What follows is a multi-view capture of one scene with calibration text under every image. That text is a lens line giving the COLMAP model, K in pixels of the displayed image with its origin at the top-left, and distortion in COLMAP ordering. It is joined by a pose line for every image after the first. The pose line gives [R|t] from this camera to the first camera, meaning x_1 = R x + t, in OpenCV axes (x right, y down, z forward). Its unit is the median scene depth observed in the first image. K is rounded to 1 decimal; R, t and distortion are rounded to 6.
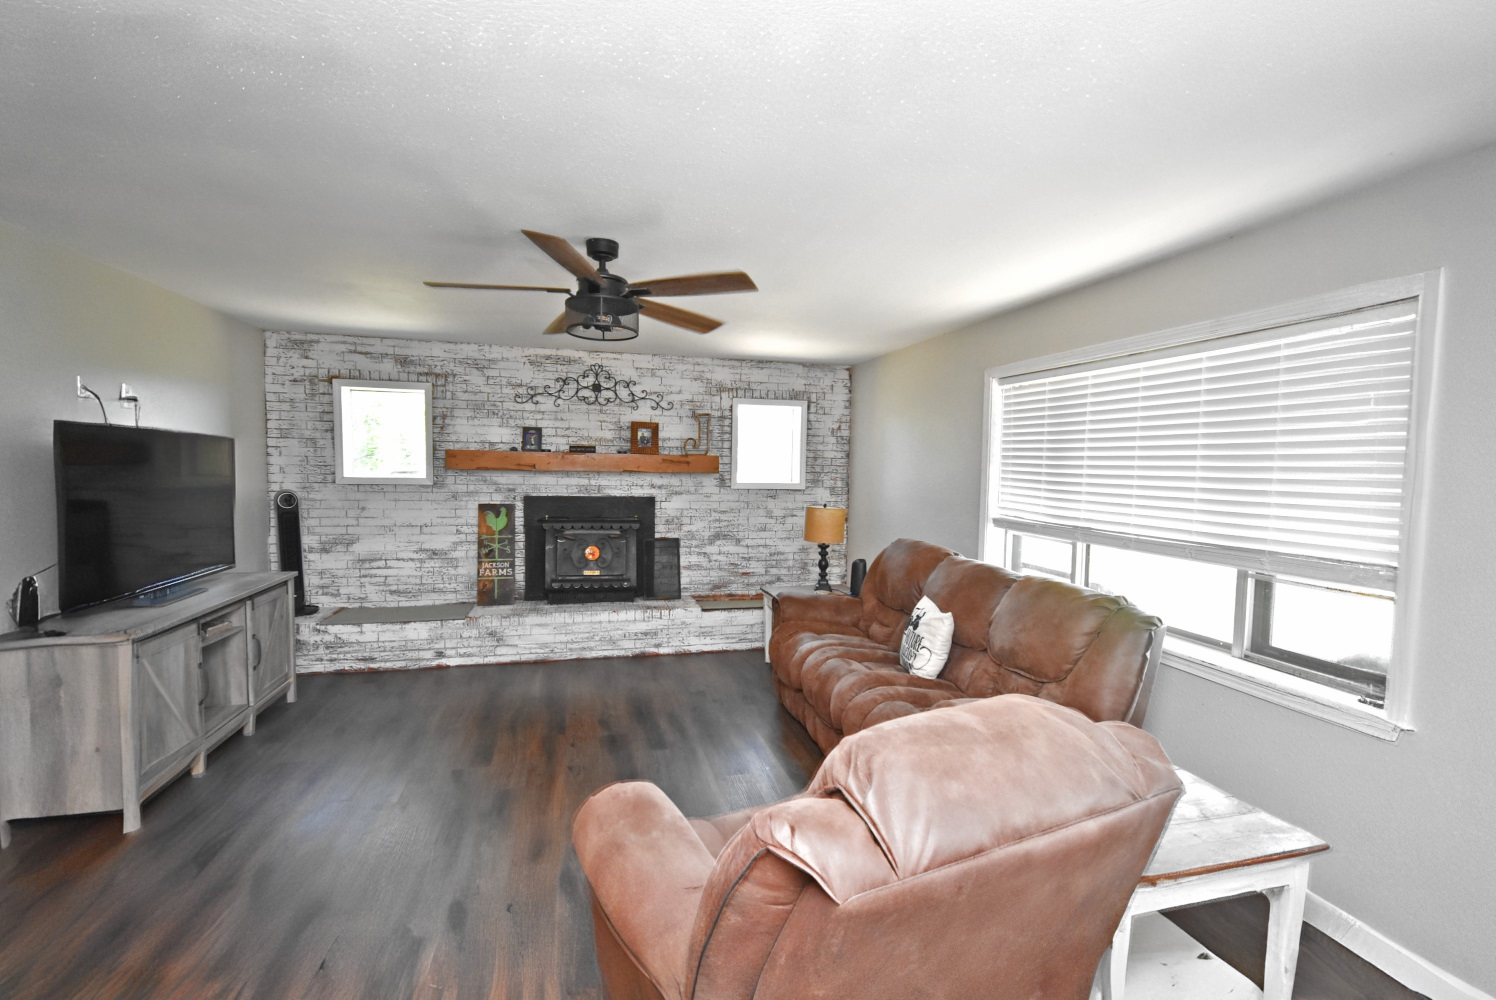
lens RADIAL K [[662.8, 0, 747.8], [0, 662.8, 500.2], [0, 0, 1]] dist [-0.001114, 0.001015]
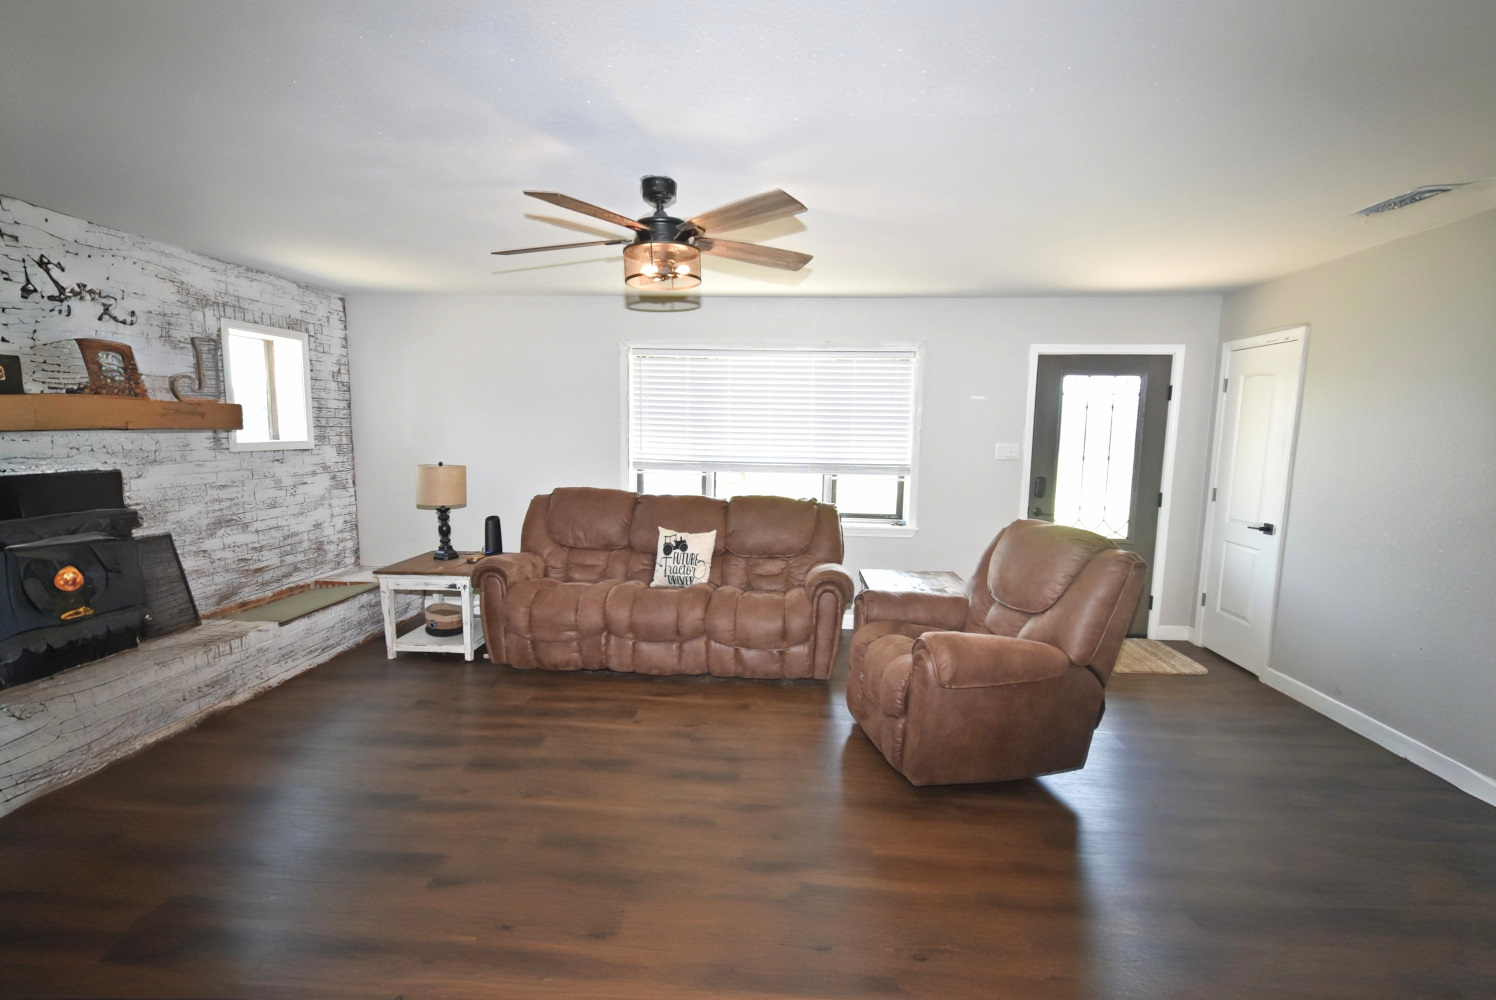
lens RADIAL K [[662.8, 0, 752.1], [0, 662.8, 506.7], [0, 0, 1]] dist [-0.001114, 0.001015]
pose [[0.320481, -0.123470, 0.939174, -0.507038], [0.041822, 0.992346, 0.116189, -0.018021], [-0.946331, 0.002042, 0.323192, 0.269036]]
